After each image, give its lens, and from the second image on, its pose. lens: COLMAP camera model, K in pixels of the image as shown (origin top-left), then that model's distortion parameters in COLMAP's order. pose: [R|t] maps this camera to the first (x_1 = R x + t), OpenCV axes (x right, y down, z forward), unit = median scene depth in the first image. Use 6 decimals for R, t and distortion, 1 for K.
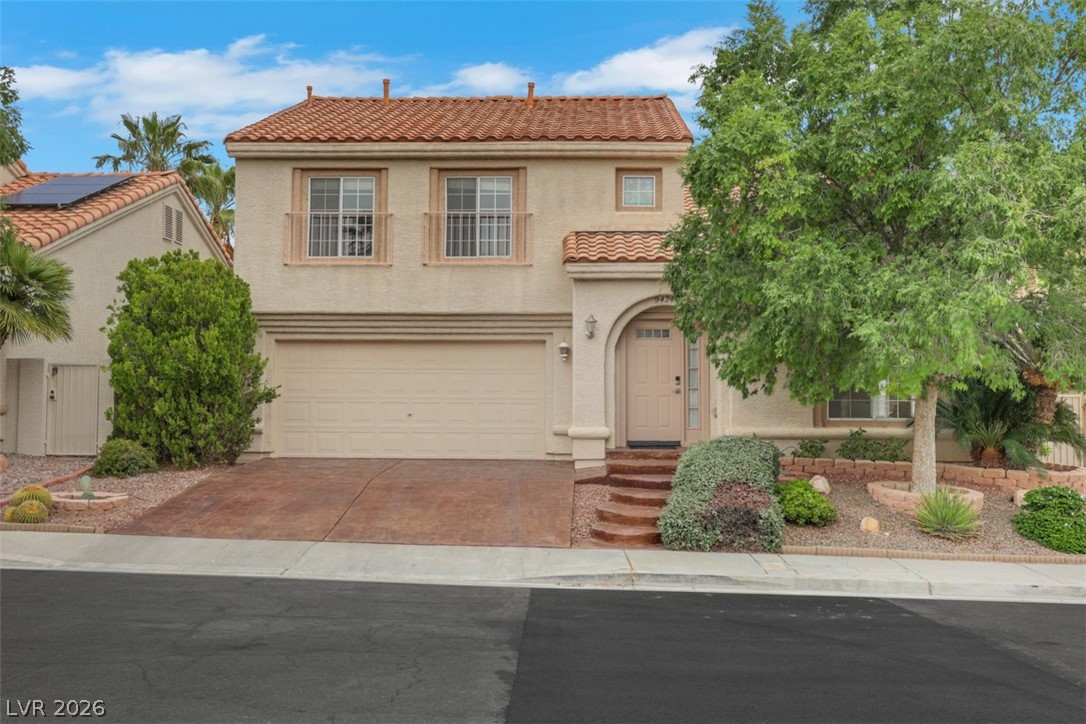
lens RADIAL K [[447.0, 0, 547.9], [0, 447.0, 357.9], [0, 0, 1]] dist [-0.000982, -0.000143]
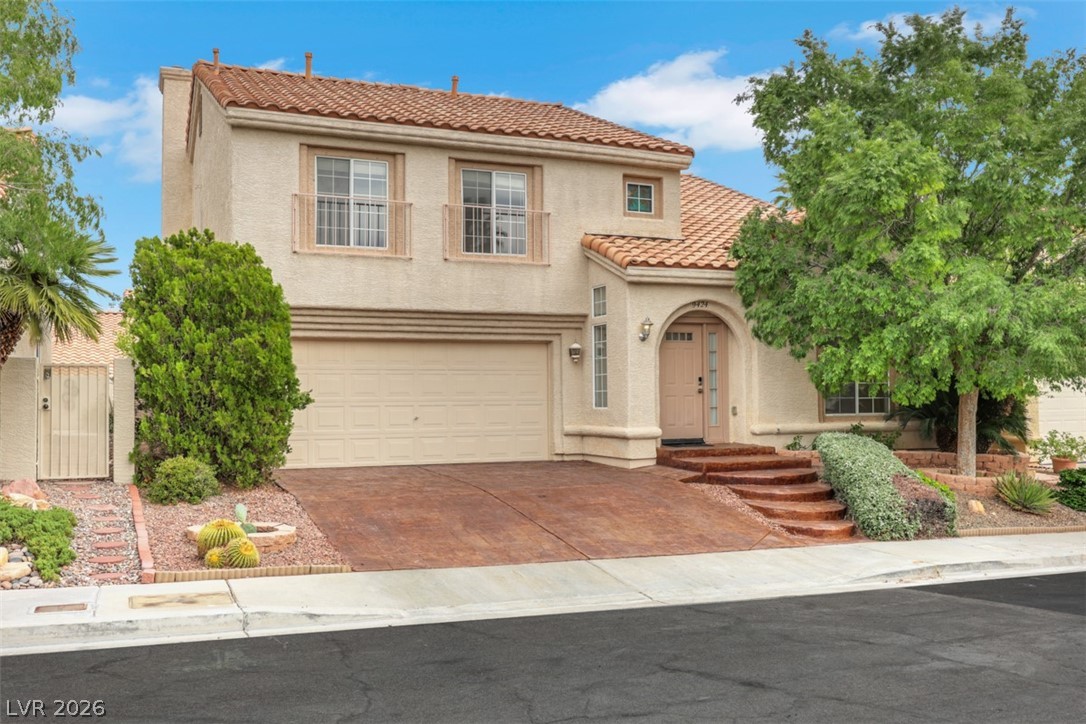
lens RADIAL K [[442.2, 0, 567.1], [0, 442.2, 361.0], [0, 0, 1]] dist [0.000587, 0.000038]
pose [[0.981101, 0.004816, 0.193436, -0.208950], [-0.006304, 0.999955, 0.007078, -0.002405], [-0.193393, -0.008163, 0.981087, 0.031385]]
